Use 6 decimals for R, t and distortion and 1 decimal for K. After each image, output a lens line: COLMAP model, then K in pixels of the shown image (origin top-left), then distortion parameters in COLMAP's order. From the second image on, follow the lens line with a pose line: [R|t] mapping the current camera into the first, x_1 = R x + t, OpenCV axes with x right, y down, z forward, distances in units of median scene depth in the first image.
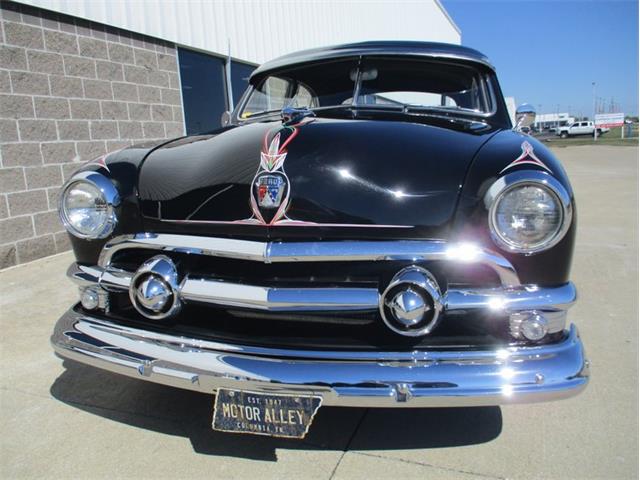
lens RADIAL K [[532.9, 0, 316.5], [0, 532.9, 239.5], [0, 0, 1]] dist [-0.040363, 0.007151]
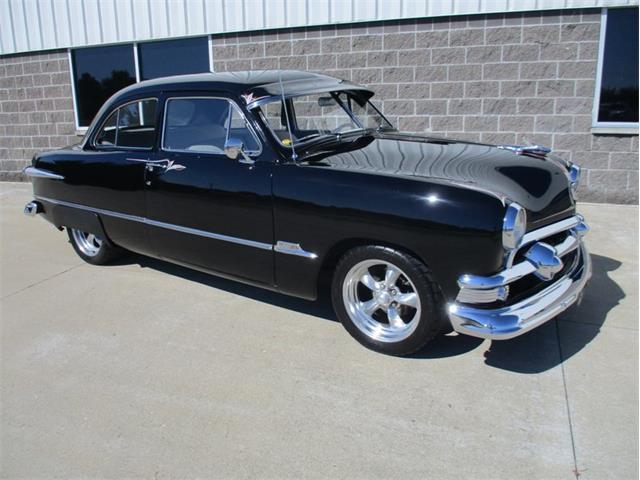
lens RADIAL K [[532.9, 0, 316.5], [0, 532.9, 239.5], [0, 0, 1]] dist [-0.040363, 0.007151]
pose [[0.012623, 0.305700, -0.952044, 0.886784], [-0.158018, 0.940766, 0.299984, -0.248068], [0.987356, 0.146653, 0.060182, 0.687508]]
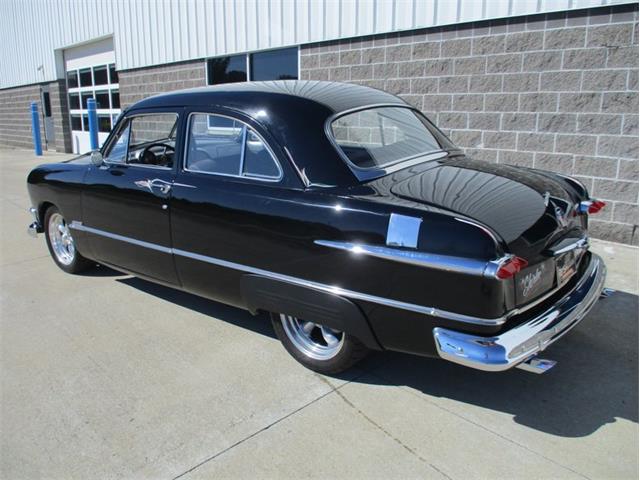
lens RADIAL K [[536.2, 0, 320.0], [0, 536.2, 240.0], [0, 0, 1]] dist [-0.026807, -0.003437]
pose [[-0.428576, 0.279393, -0.859222, 0.783412], [-0.130563, 0.921853, 0.364883, -0.347999], [0.894022, 0.268562, -0.358606, 1.168327]]
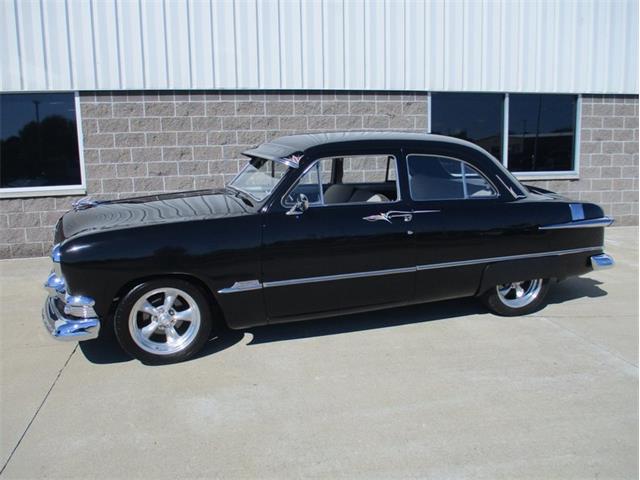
lens RADIAL K [[534.3, 0, 318.4], [0, 534.3, 238.1], [0, 0, 1]] dist [-0.033319, 0.002452]
pose [[0.541784, 0.177786, -0.821500, 0.856806], [-0.161288, 0.981201, 0.105977, -0.166788], [0.824898, 0.075081, 0.560273, 0.172408]]
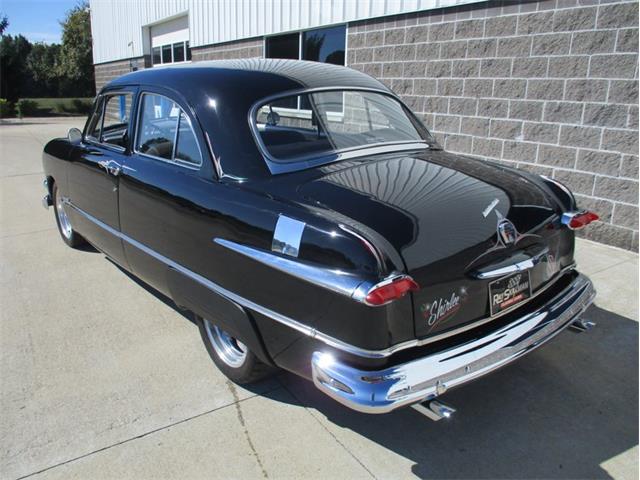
lens RADIAL K [[537.2, 0, 320.0], [0, 537.2, 240.0], [0, 0, 1]] dist [-0.022097, -0.002696]
pose [[-0.593167, 0.268577, -0.758959, 0.638863], [-0.127213, 0.899602, 0.417771, -0.363959], [0.794965, 0.344357, -0.499448, 1.288364]]
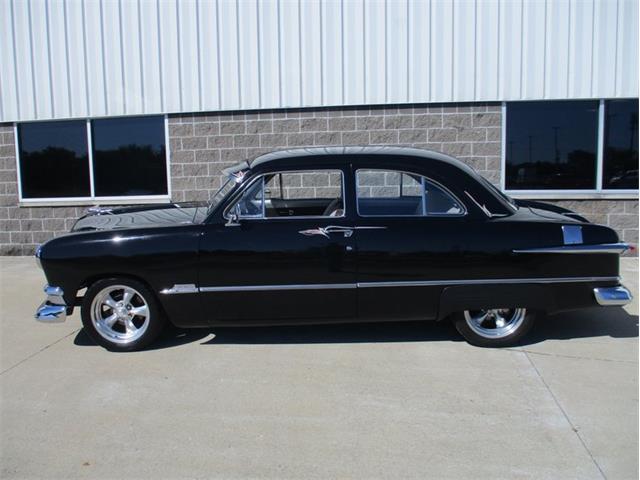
lens RADIAL K [[534.3, 0, 318.4], [0, 534.3, 238.1], [0, 0, 1]] dist [-0.033319, 0.002452]
pose [[0.223617, 0.174897, -0.958857, 1.018977], [-0.166799, 0.976123, 0.139146, -0.230010], [0.960299, 0.128821, 0.247451, 0.491502]]
